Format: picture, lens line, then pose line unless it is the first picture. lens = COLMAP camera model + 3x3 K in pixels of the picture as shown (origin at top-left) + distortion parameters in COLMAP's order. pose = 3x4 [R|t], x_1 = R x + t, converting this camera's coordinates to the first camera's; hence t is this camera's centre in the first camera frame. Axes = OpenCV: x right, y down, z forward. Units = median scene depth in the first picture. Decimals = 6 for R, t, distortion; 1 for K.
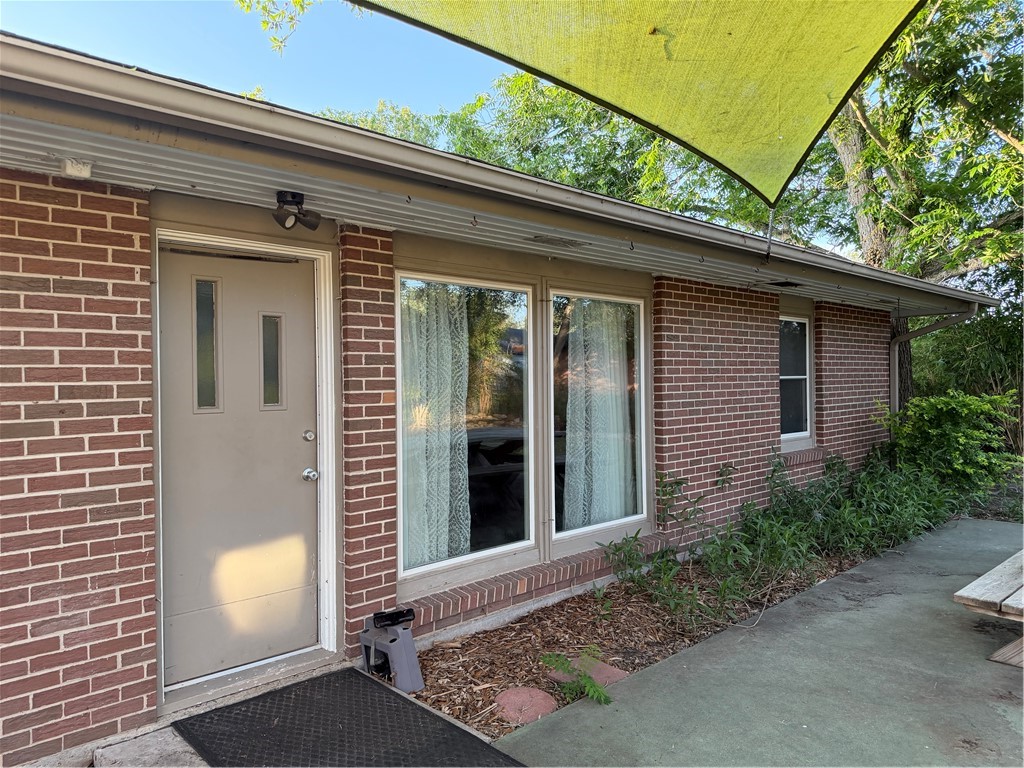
lens RADIAL K [[714.7, 0, 512.0], [0, 714.7, 384.0], [0, 0, 1]] dist [0.028007, -0.048321]
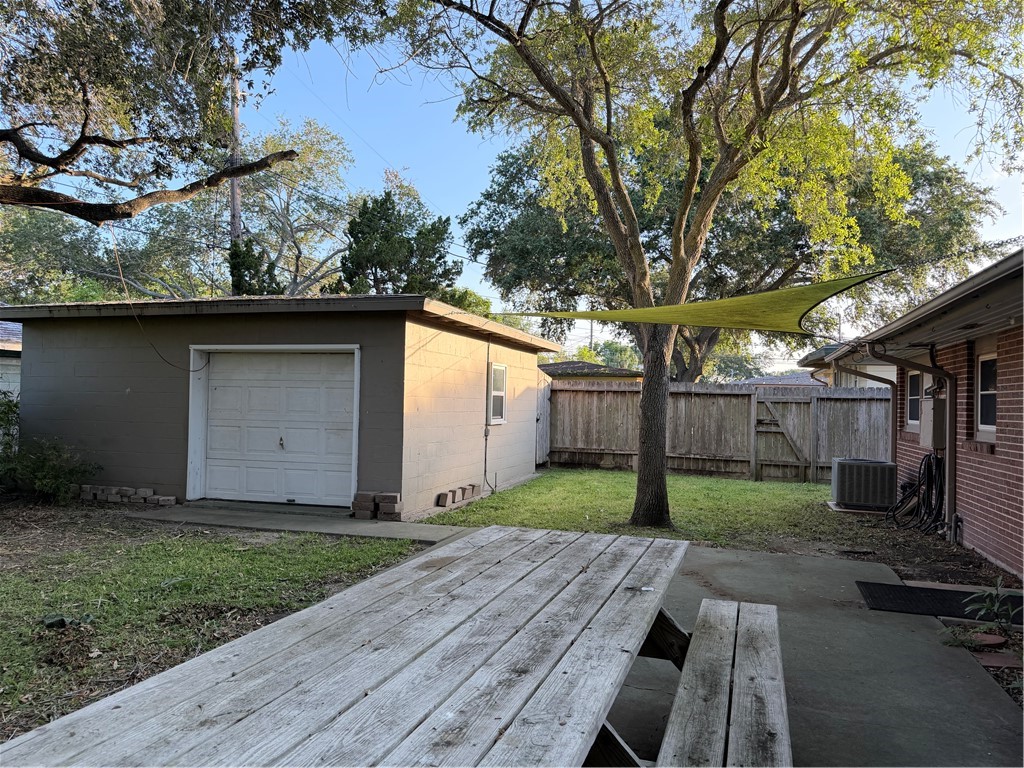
lens RADIAL K [[714.7, 0, 512.0], [0, 714.7, 384.0], [0, 0, 1]] dist [0.028007, -0.048321]
pose [[-0.875958, -0.016598, -0.482101, 1.439526], [-0.013535, 0.999860, -0.009830, -0.031437], [0.482197, -0.002086, -0.876061, 1.688666]]
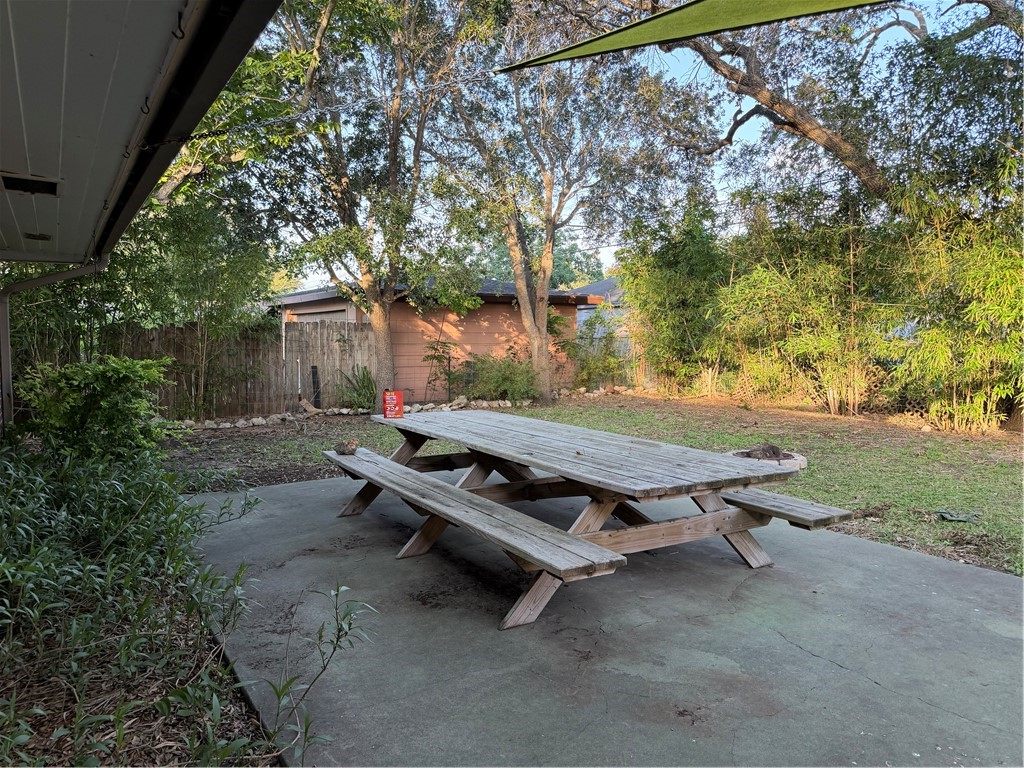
lens RADIAL K [[714.7, 0, 512.0], [0, 714.7, 384.0], [0, 0, 1]] dist [0.028007, -0.048321]
pose [[0.193722, -0.056086, 0.979452, -0.266486], [0.003307, 0.998396, 0.056516, 0.002231], [-0.981051, -0.007709, 0.193597, 0.845130]]
